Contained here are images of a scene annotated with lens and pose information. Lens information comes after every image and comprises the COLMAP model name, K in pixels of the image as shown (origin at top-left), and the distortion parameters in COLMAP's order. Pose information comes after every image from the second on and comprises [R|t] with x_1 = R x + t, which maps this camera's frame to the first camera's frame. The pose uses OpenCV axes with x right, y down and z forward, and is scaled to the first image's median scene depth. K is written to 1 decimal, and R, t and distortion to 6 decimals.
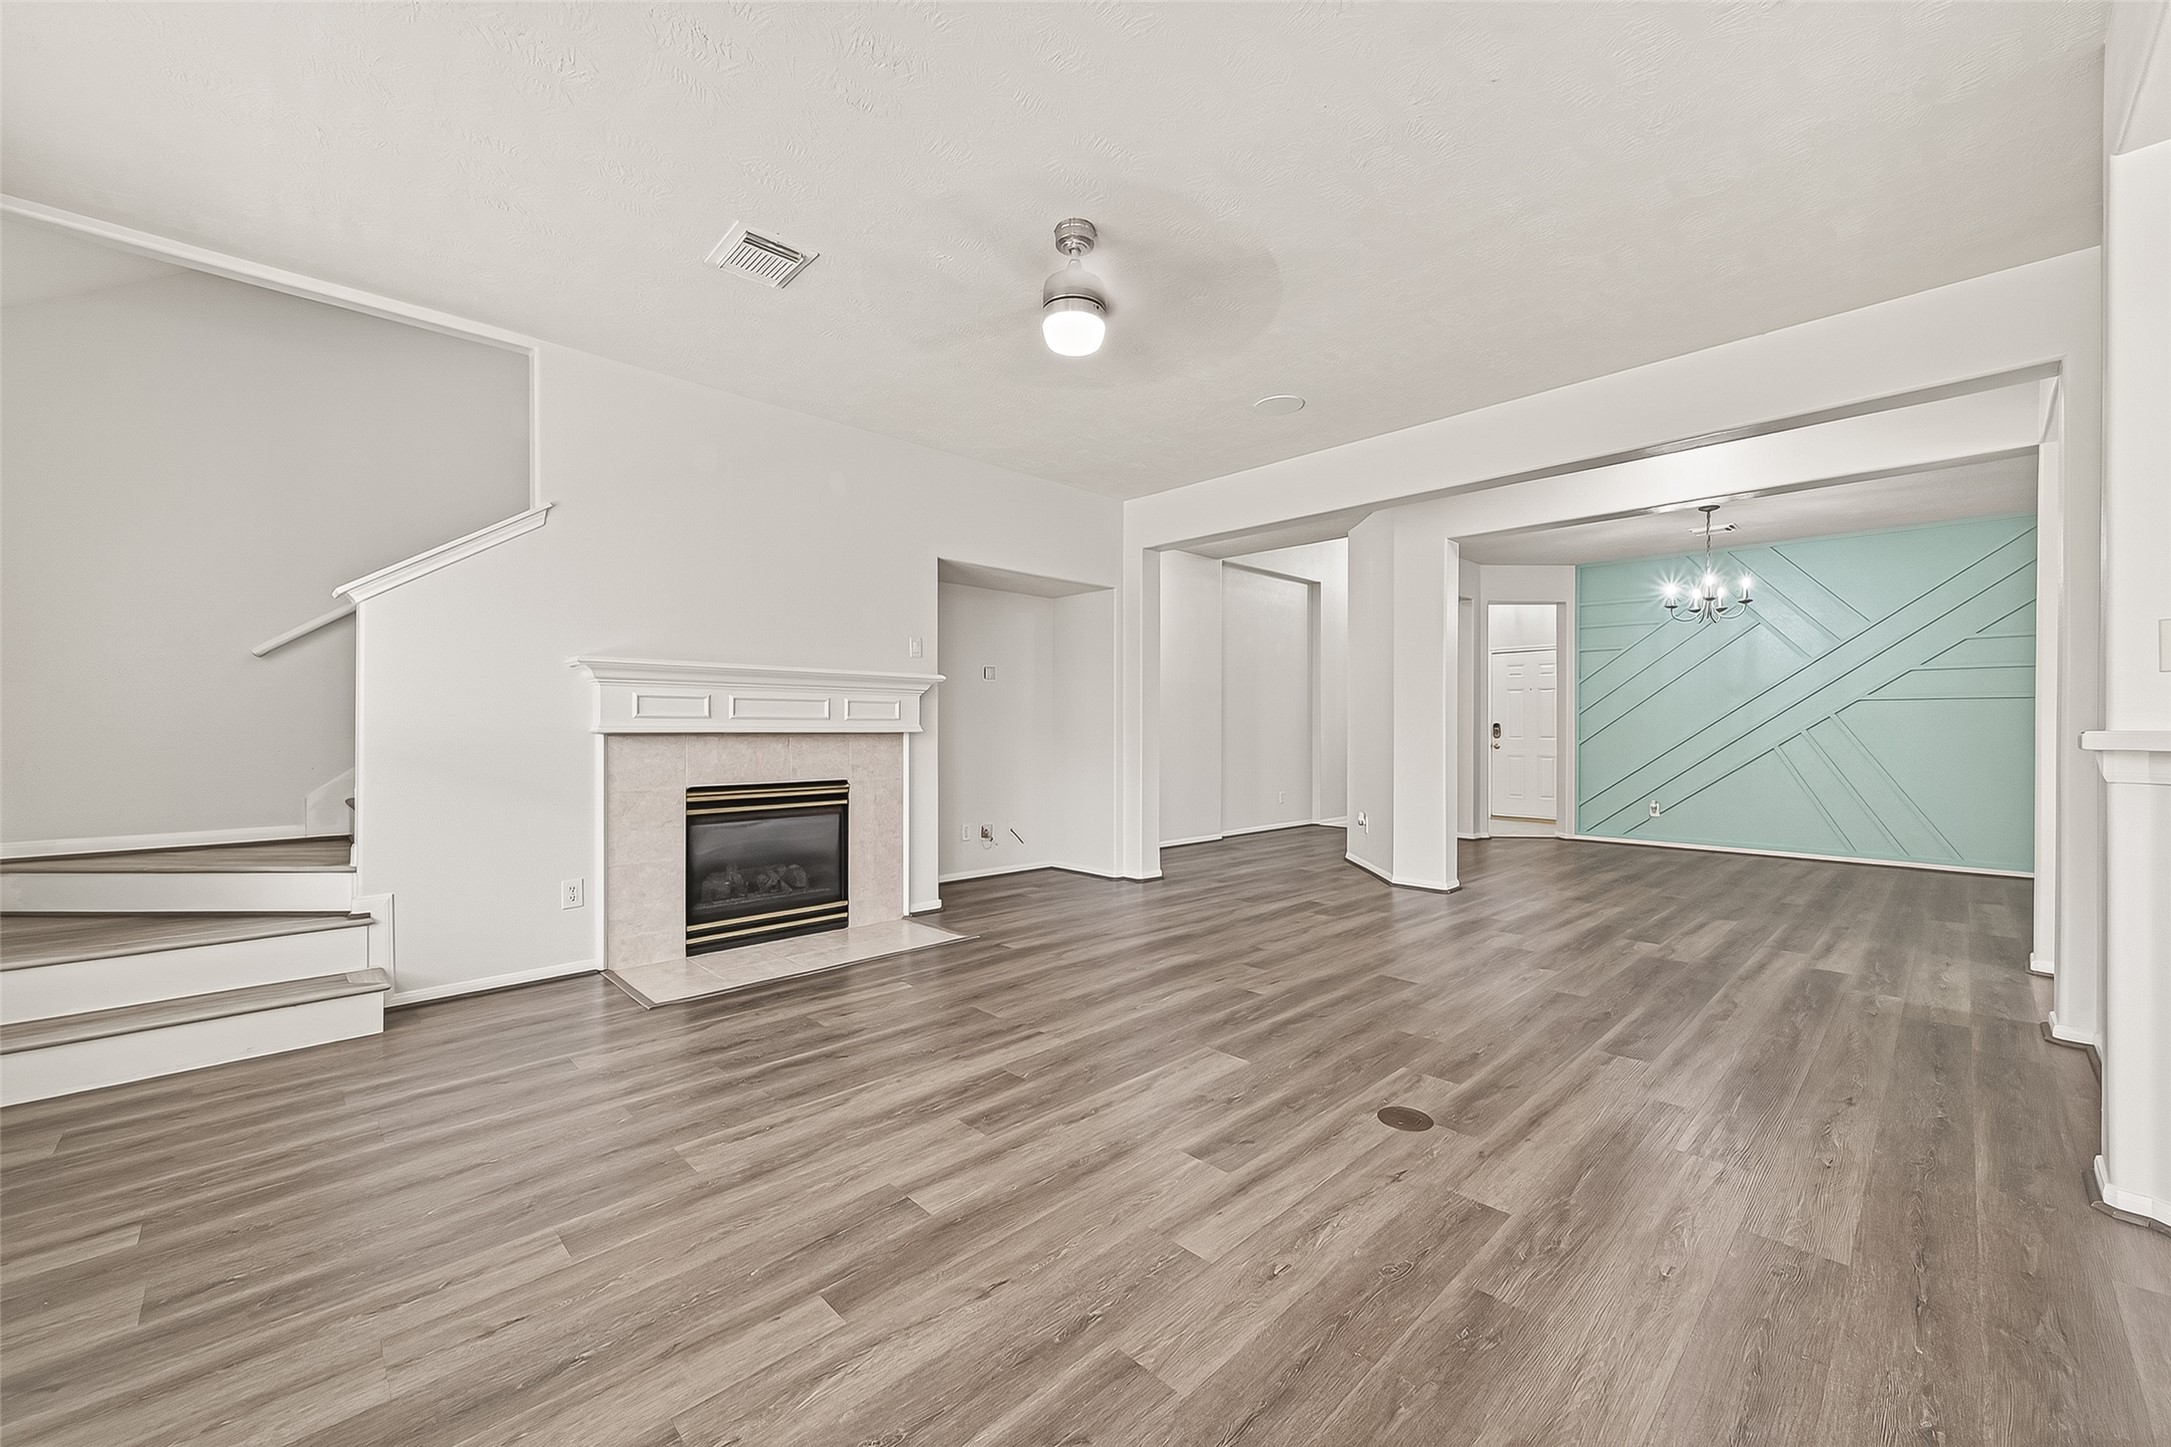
lens RADIAL K [[909.9, 0, 1077.9], [0, 909.9, 724.7], [0, 0, 1]] dist [-0.000180, 0.000040]
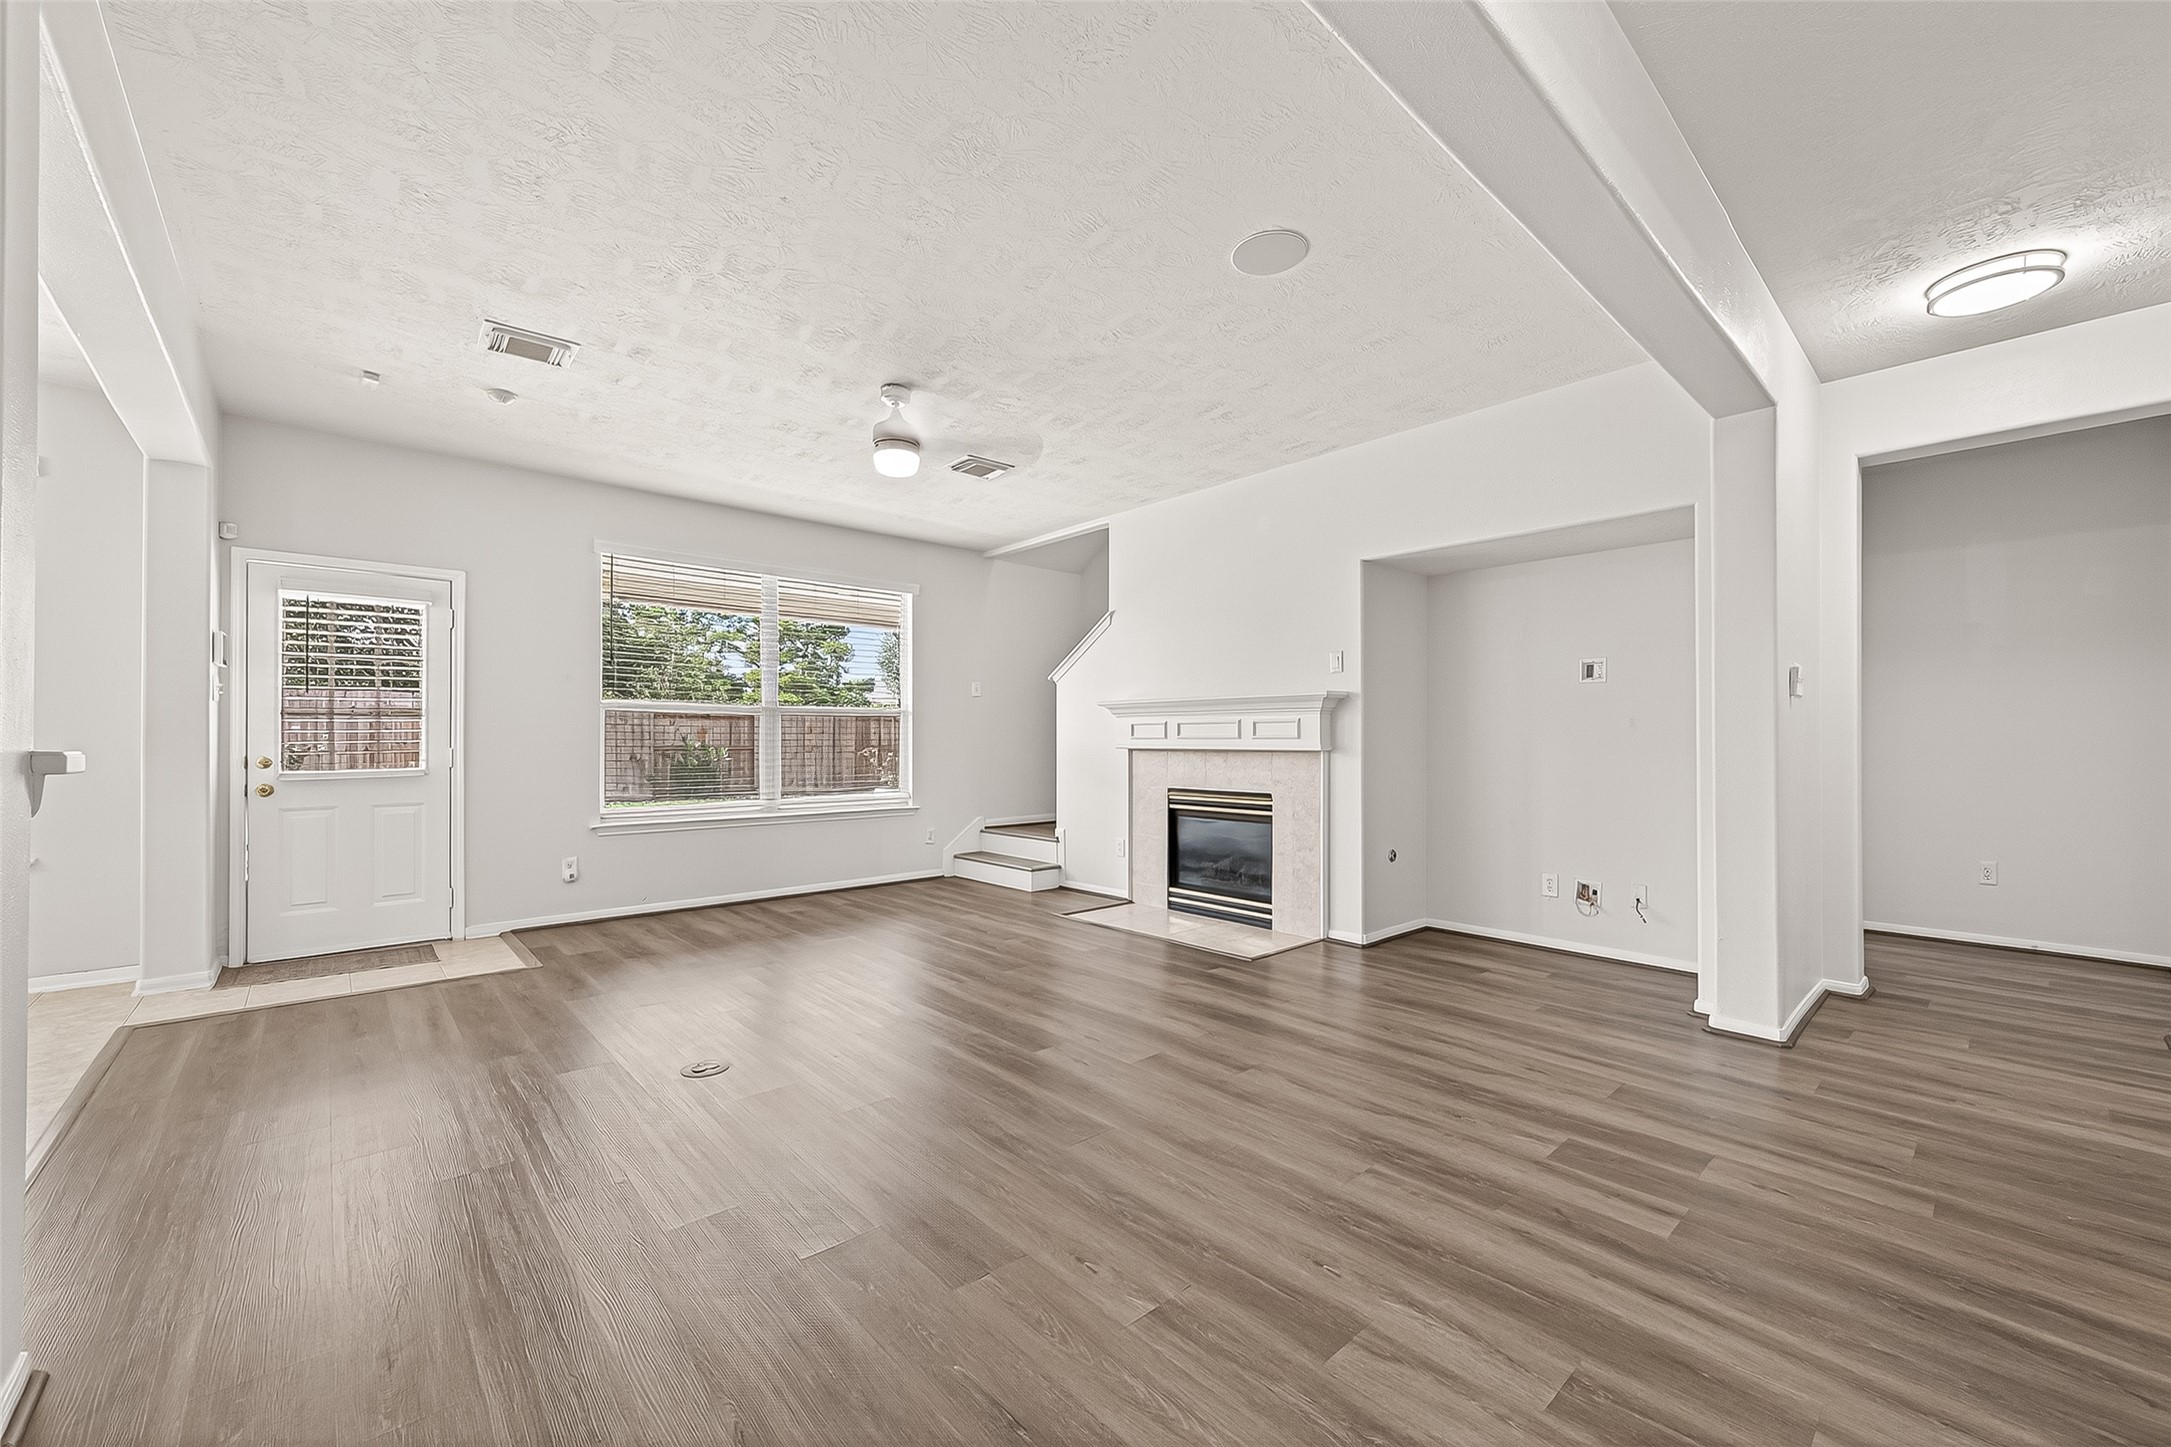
lens RADIAL K [[850.6, 0, 1077.1], [0, 850.6, 734.5], [0, 0, 1]] dist [0.004401, -0.001030]
pose [[-0.075516, -0.009186, -0.997102, 0.825426], [0.001058, 0.999956, -0.009293, -0.000692], [0.997144, -0.001756, -0.075503, 0.894727]]
